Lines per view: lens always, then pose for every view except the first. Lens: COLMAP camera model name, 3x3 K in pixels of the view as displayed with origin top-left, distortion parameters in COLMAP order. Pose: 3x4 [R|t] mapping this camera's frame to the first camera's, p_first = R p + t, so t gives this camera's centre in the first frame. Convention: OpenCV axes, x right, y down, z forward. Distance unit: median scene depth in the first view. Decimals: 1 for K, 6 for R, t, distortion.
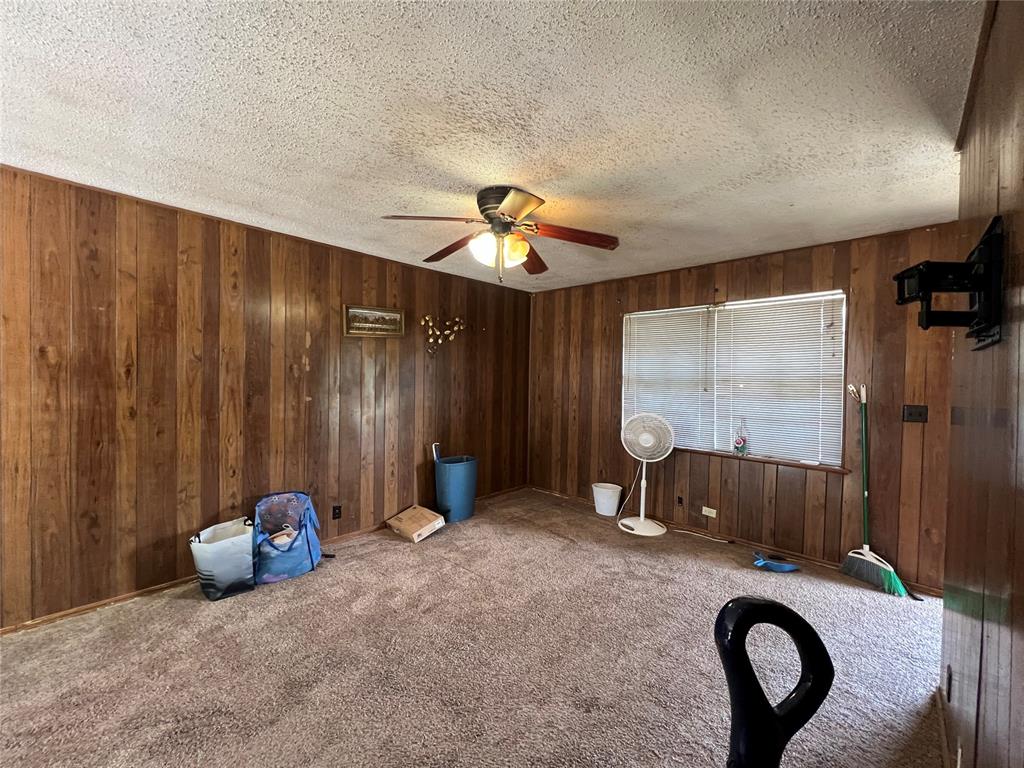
lens RADIAL K [[407.6, 0, 513.9], [0, 407.6, 385.0], [0, 0, 1]] dist [-0.003414, 0.000494]
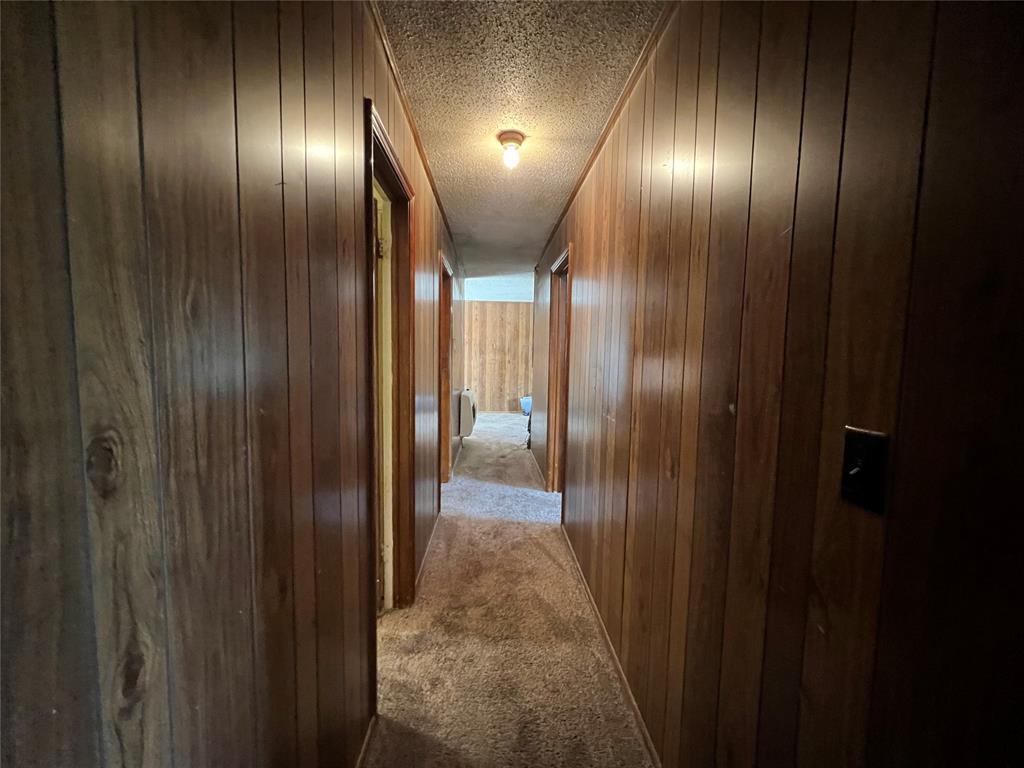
lens RADIAL K [[407.6, 0, 509.3], [0, 407.6, 384.2], [0, 0, 1]] dist [-0.003414, 0.000494]
pose [[0.720338, 0.053143, -0.691584, 0.621883], [-0.017585, 0.998139, 0.058384, 0.022532], [0.693400, -0.029895, 0.719932, -0.635741]]
